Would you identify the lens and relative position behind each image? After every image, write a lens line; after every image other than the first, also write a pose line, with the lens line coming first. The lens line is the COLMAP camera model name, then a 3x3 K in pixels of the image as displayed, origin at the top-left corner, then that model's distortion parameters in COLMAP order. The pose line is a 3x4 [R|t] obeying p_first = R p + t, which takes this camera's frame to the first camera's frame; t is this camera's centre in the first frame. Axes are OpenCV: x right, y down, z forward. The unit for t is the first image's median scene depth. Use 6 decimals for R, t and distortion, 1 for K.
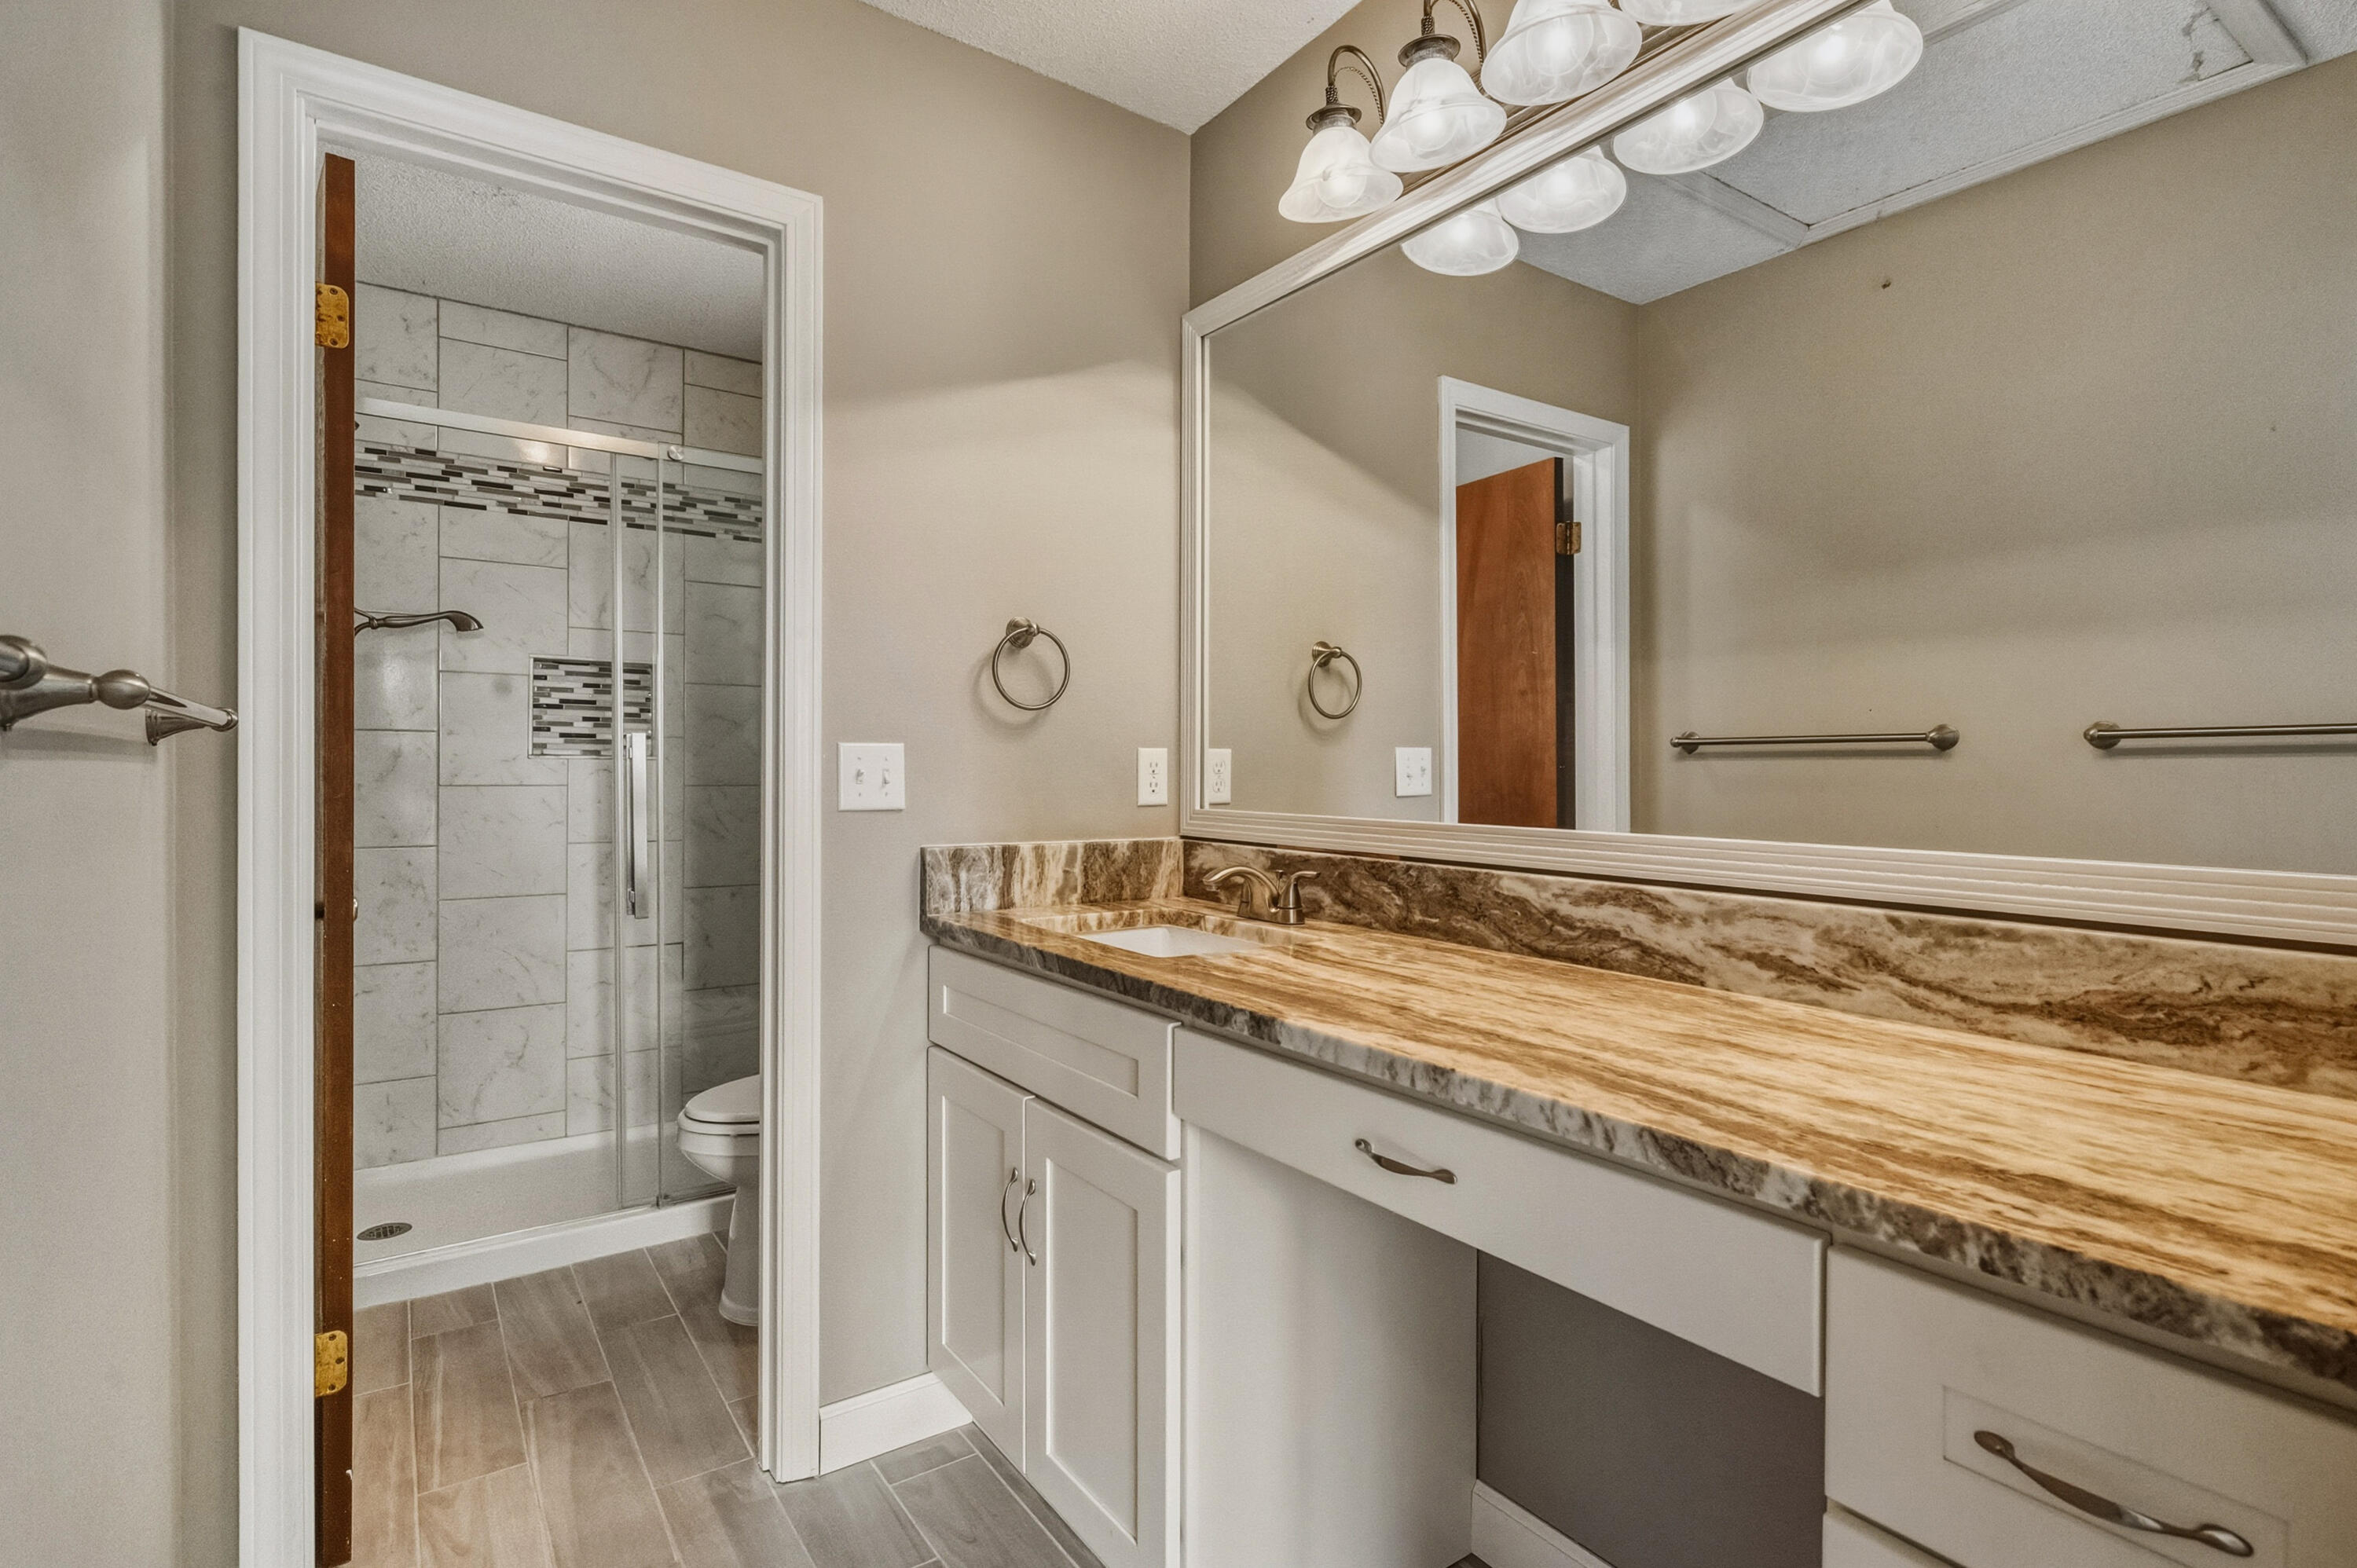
lens RADIAL K [[1146.1, 0, 1175.1], [0, 1146.1, 775.4], [0, 0, 1]] dist [0.001706, -0.003191]
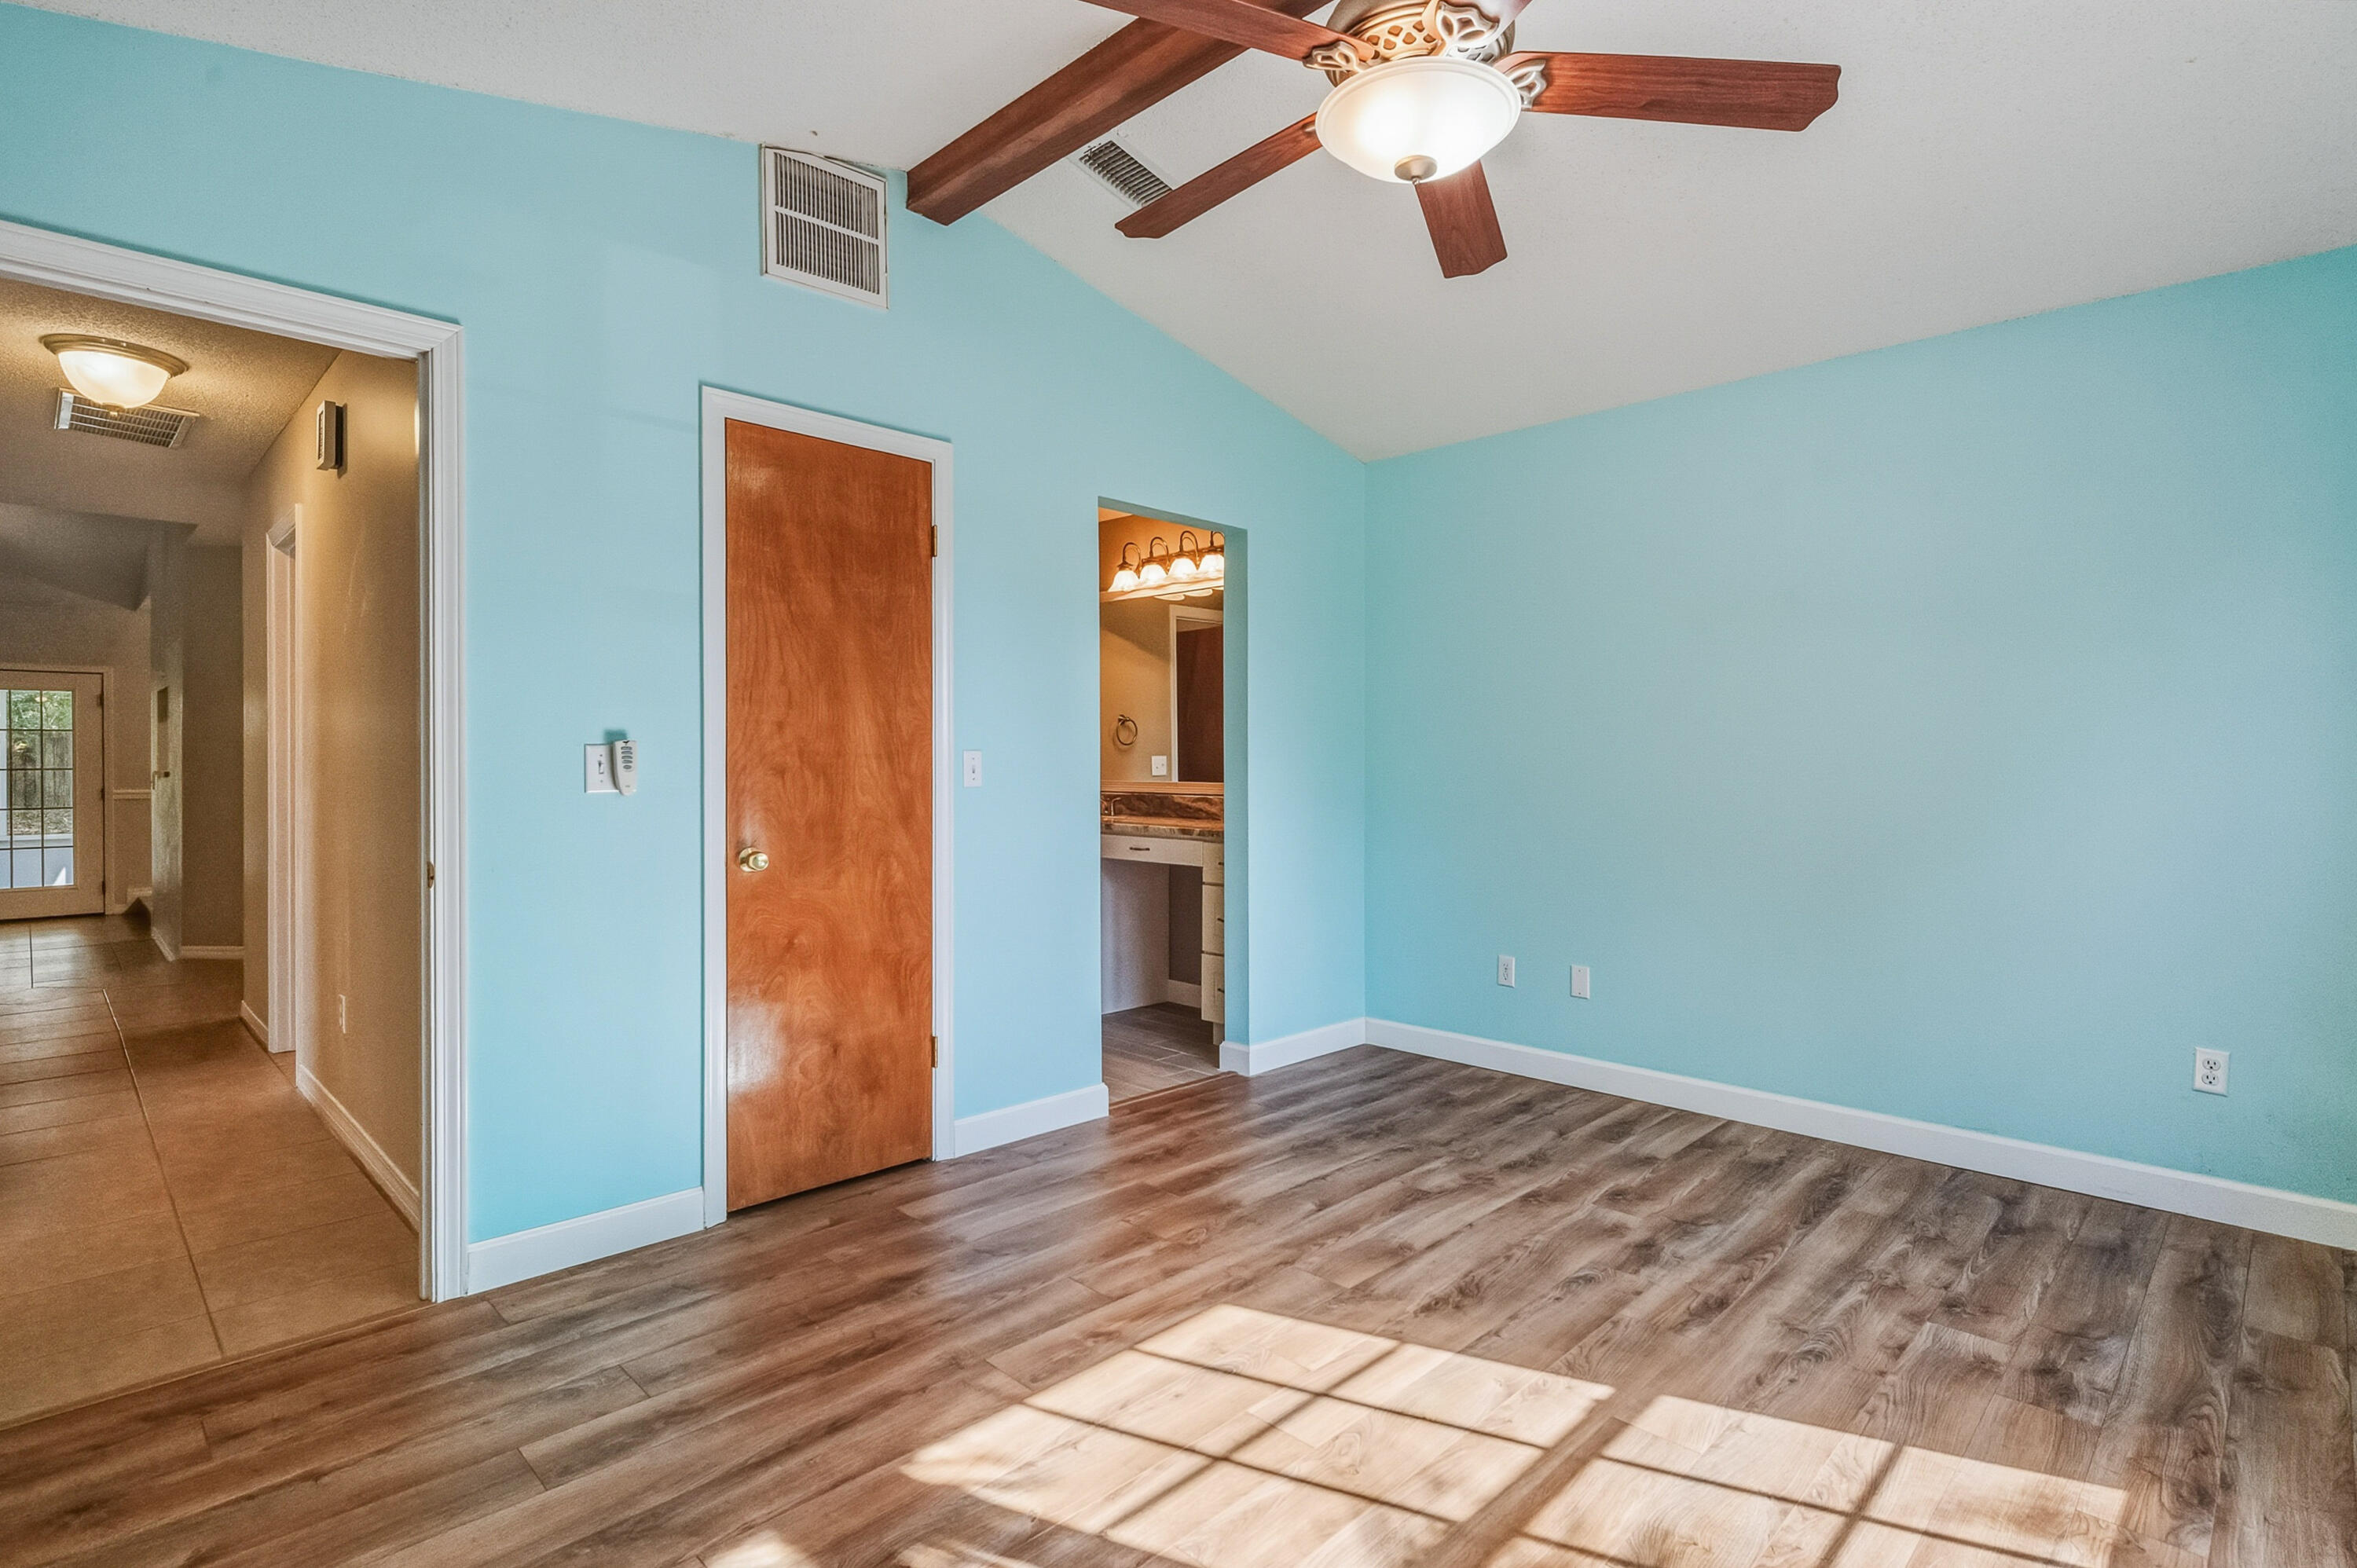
lens RADIAL K [[1146.1, 0, 1179.7], [0, 1146.1, 768.6], [0, 0, 1]] dist [0.001706, -0.003191]
pose [[0.984549, -0.002499, 0.175090, -0.247898], [0.002538, 0.999997, 0.000003, 0.004517], [-0.175089, 0.000442, 0.984552, -1.971339]]
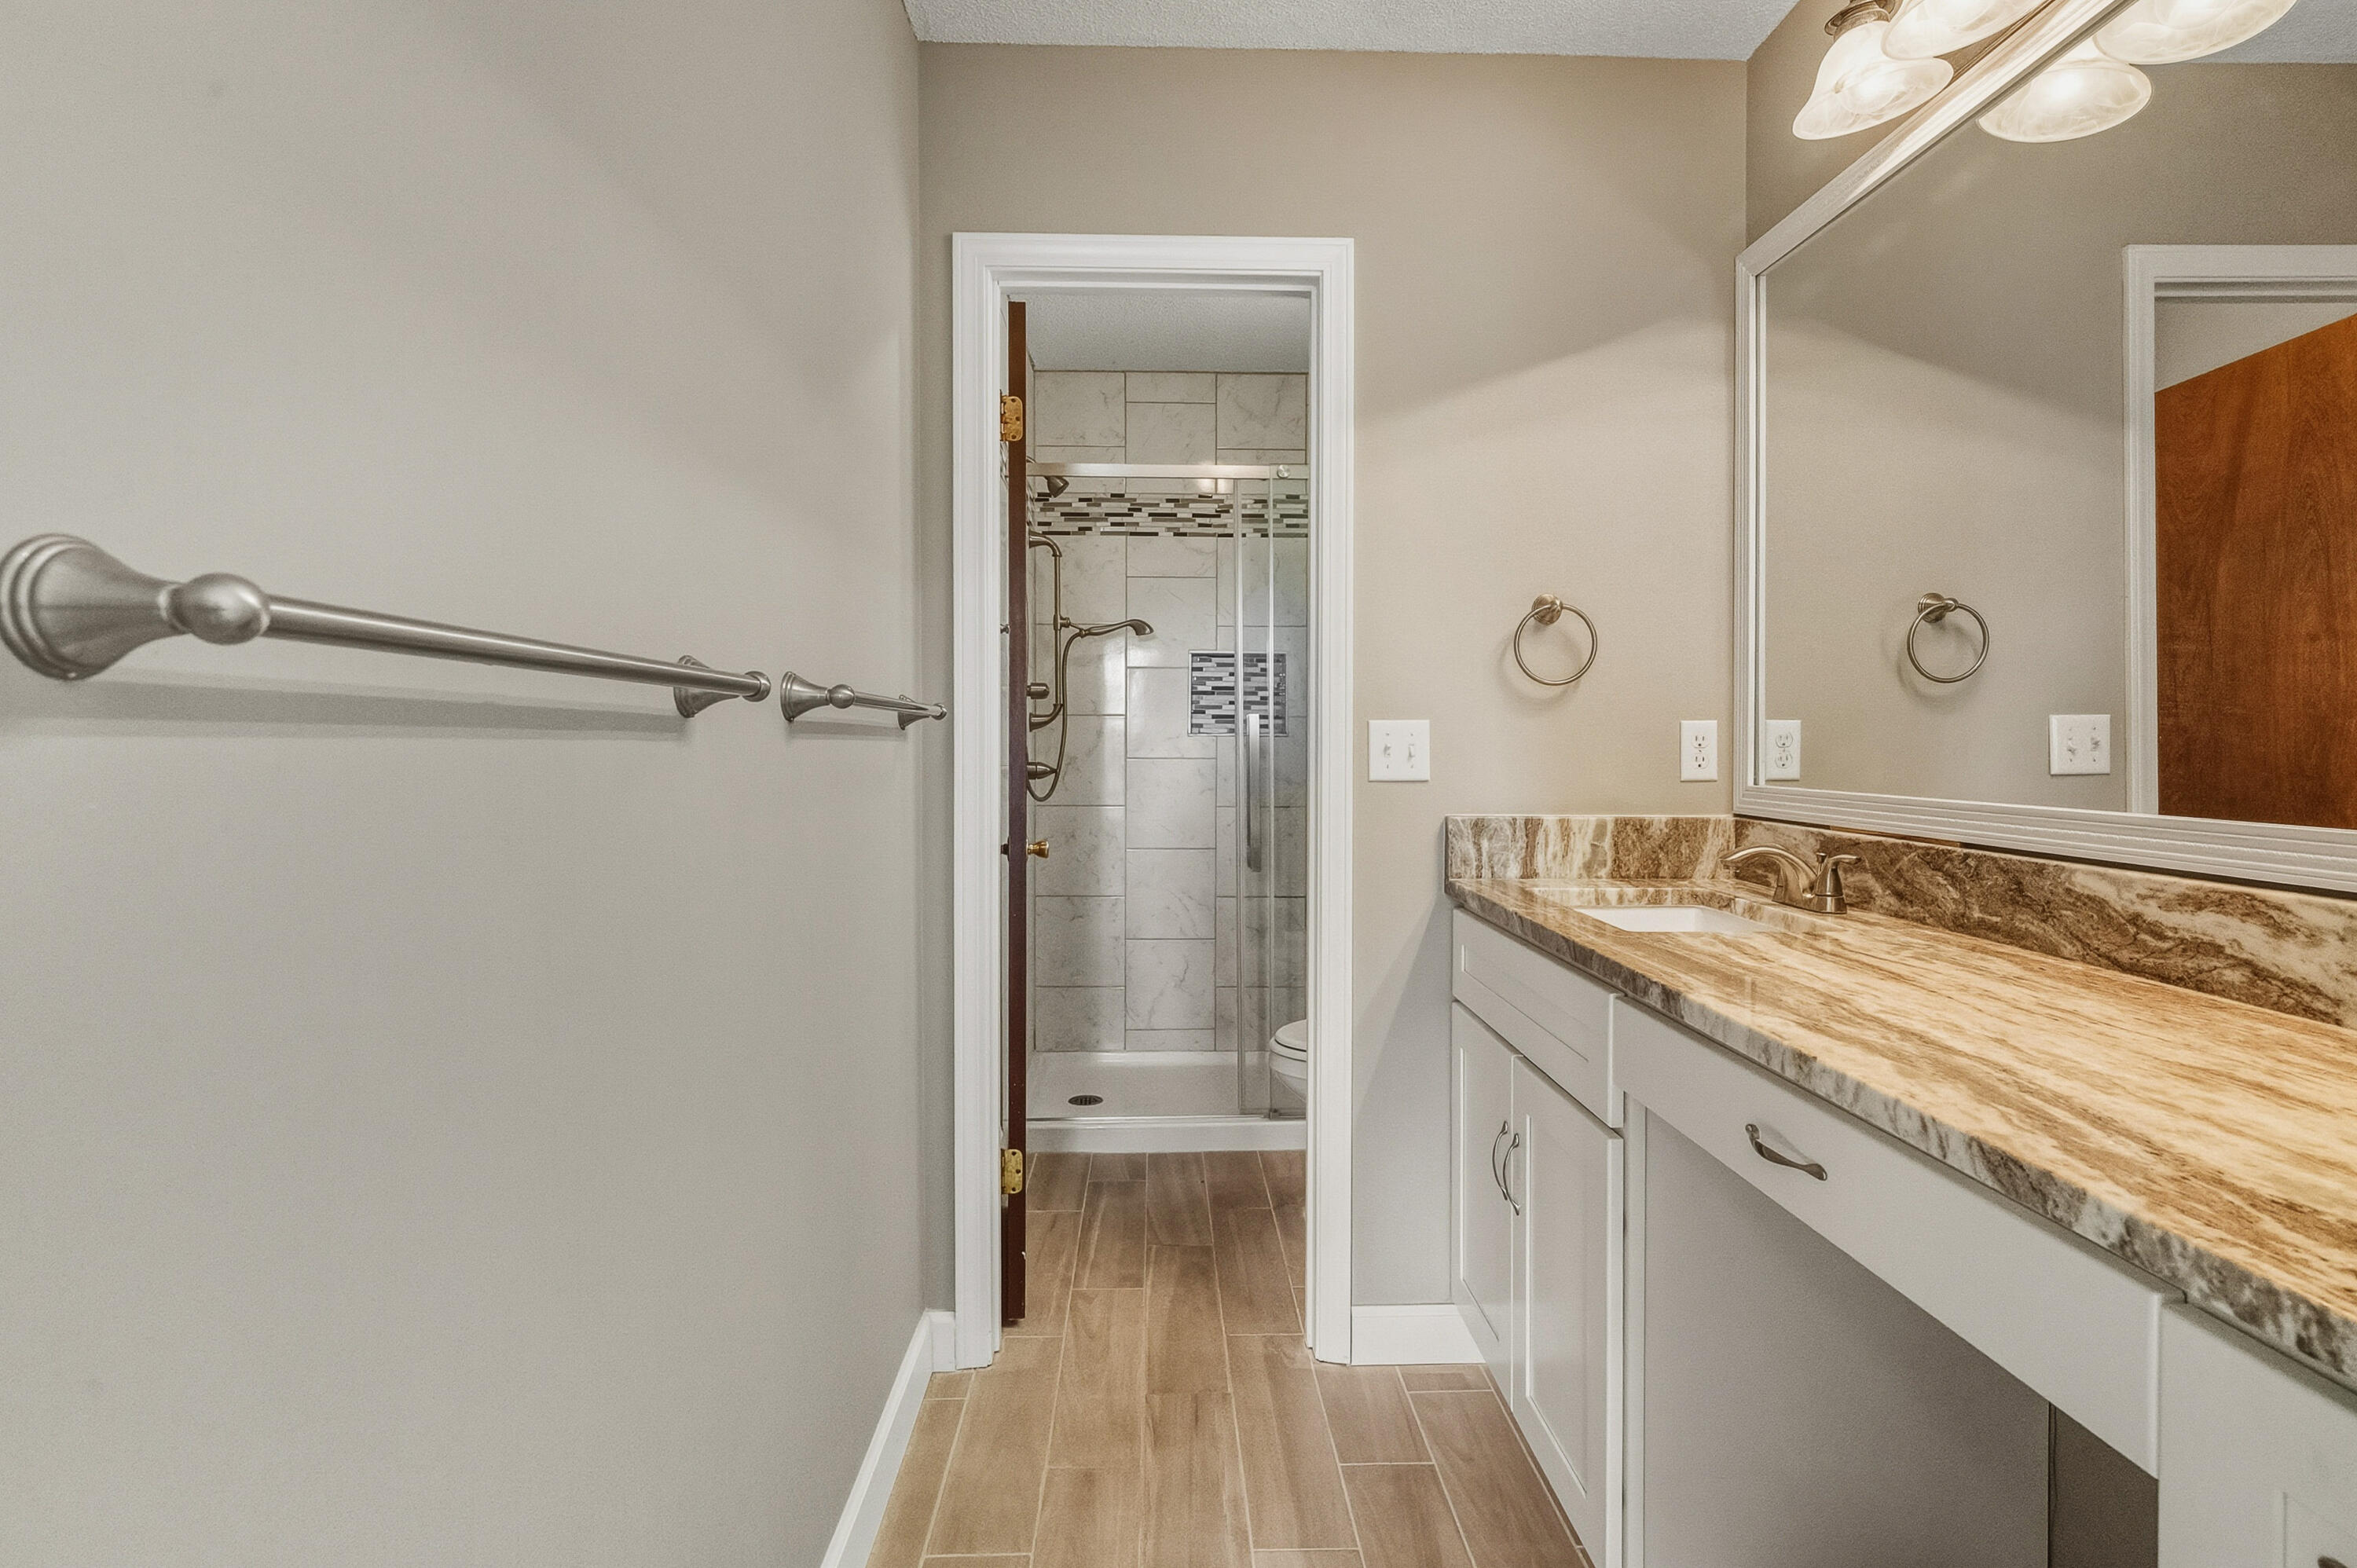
lens RADIAL K [[1146.1, 0, 1162.1], [0, 1146.1, 756.8], [0, 0, 1]] dist [0.001706, -0.003191]
pose [[0.828931, 0.002676, -0.559345, 0.168402], [0.000362, 0.999986, 0.005319, 0.001290], [0.559351, -0.004612, 0.828918, -0.044587]]
